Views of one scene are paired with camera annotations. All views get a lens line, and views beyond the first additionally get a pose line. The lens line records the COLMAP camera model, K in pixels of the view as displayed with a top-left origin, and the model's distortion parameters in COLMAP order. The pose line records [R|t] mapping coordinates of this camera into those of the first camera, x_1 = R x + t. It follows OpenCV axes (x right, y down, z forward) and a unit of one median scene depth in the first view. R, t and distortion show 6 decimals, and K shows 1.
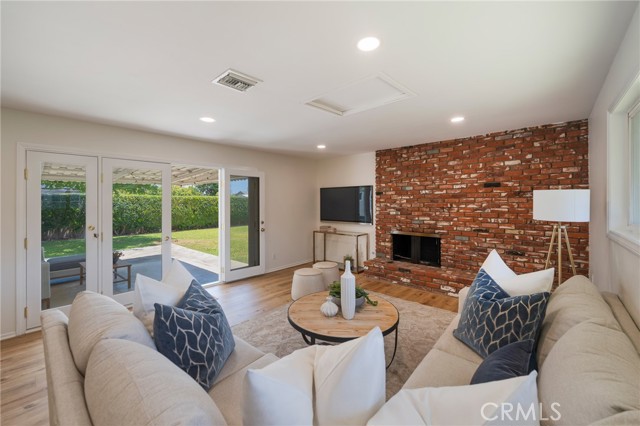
lens RADIAL K [[260.4, 0, 317.4], [0, 260.4, 202.4], [0, 0, 1]] dist [-0.004608, -0.001767]
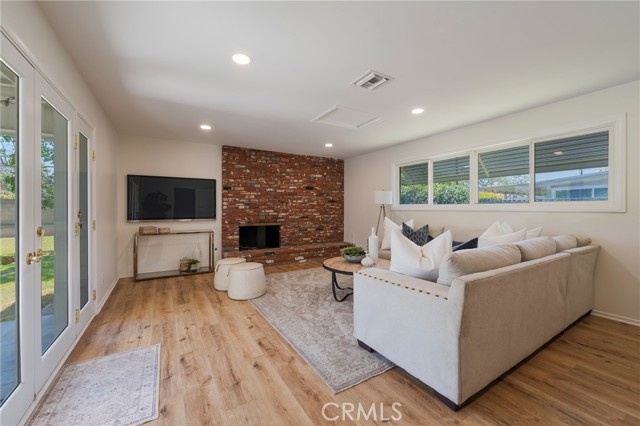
lens RADIAL K [[260.4, 0, 316.3], [0, 260.4, 210.2], [0, 0, 1]] dist [-0.004608, -0.001767]
pose [[0.287983, -0.000446, 0.957635, -0.744724], [0.000417, 1.000000, 0.000340, 0.059829], [-0.957635, 0.000302, 0.287983, 0.440264]]
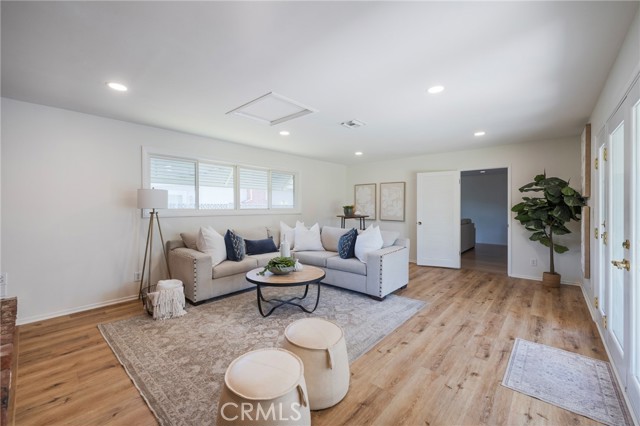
lens RADIAL K [[260.4, 0, 322.9], [0, 260.4, 209.5], [0, 0, 1]] dist [-0.004608, -0.001767]
pose [[-0.999629, 0.004355, -0.026900, -0.033923], [0.004189, 0.999972, 0.006213, 0.034126], [0.026926, 0.006098, -0.999619, 1.303302]]
